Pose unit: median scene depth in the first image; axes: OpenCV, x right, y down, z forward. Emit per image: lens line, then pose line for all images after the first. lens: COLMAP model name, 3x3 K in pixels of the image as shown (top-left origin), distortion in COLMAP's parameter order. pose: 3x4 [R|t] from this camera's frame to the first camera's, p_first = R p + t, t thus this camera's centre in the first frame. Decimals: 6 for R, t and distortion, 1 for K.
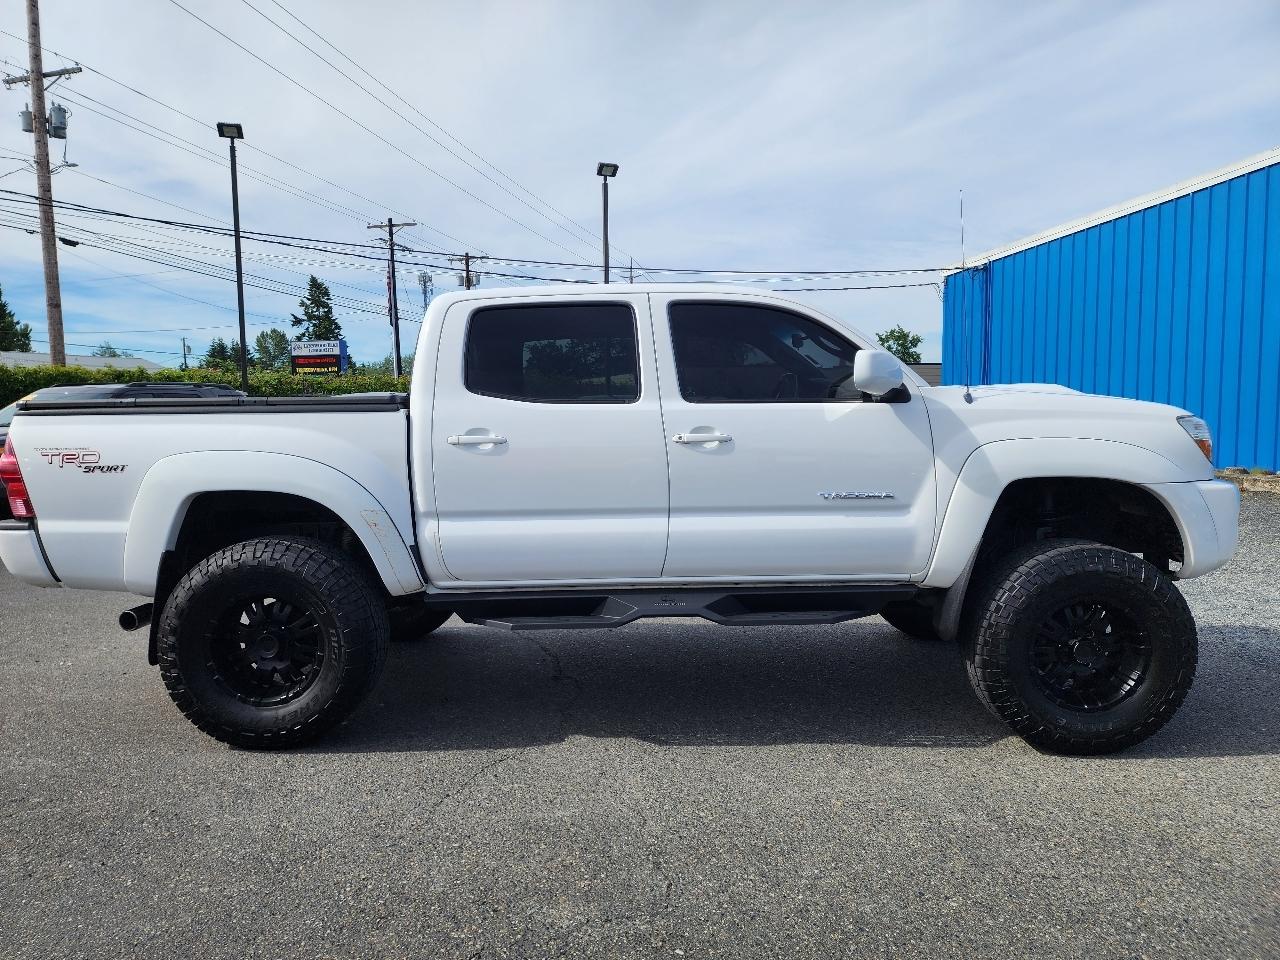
lens RADIAL K [[864.3, 0, 634.8], [0, 864.3, 486.8], [0, 0, 1]] dist [0.066108, -0.065306]
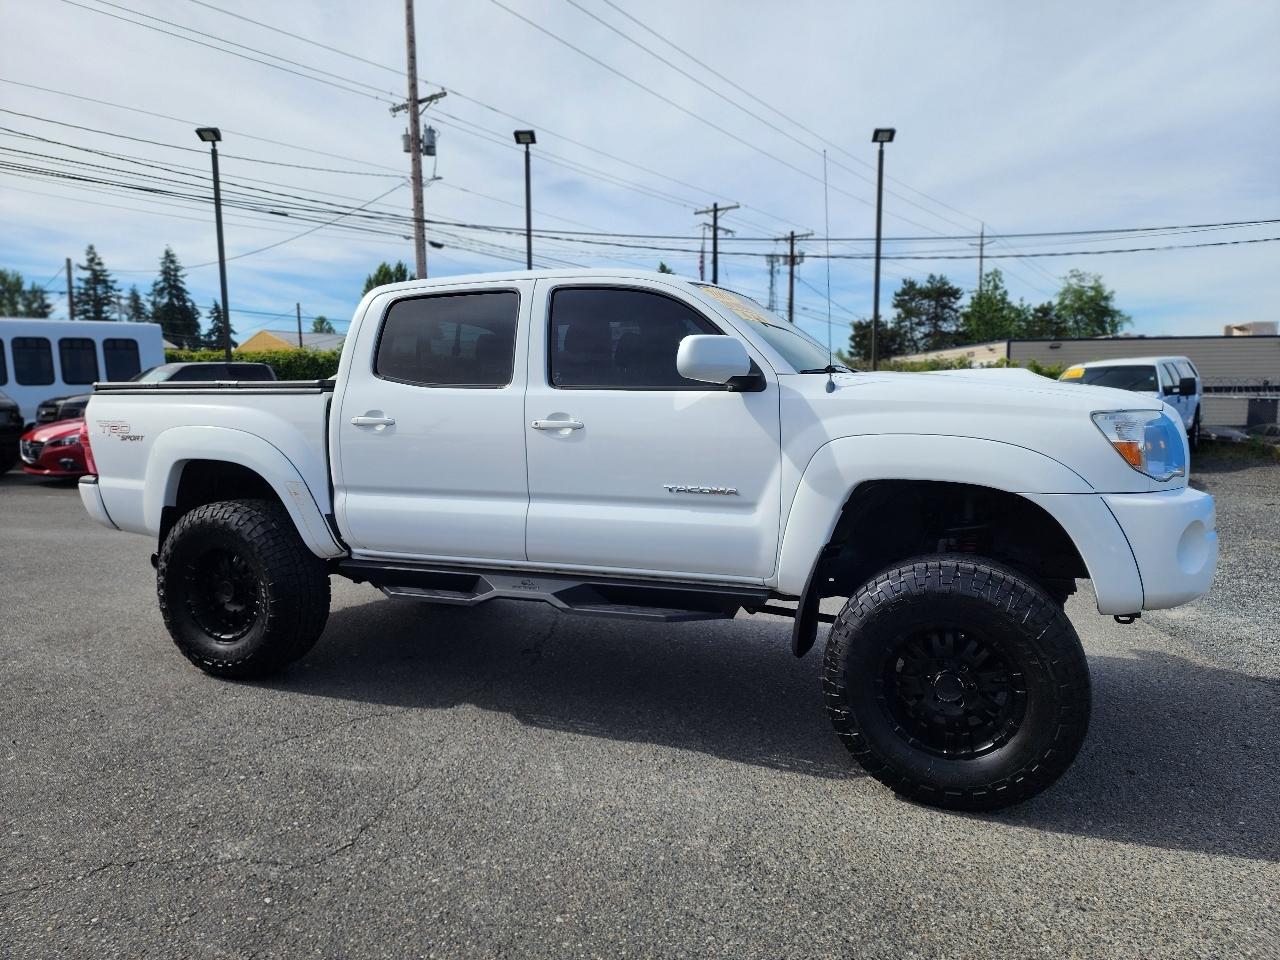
lens RADIAL K [[864.3, 0, 643.3], [0, 864.3, 486.7], [0, 0, 1]] dist [0.066108, -0.065306]
pose [[0.927680, 0.049380, -0.370096, 0.528355], [-0.040578, 0.998679, 0.031535, -0.019863], [0.371164, -0.014237, 0.928458, 0.106989]]
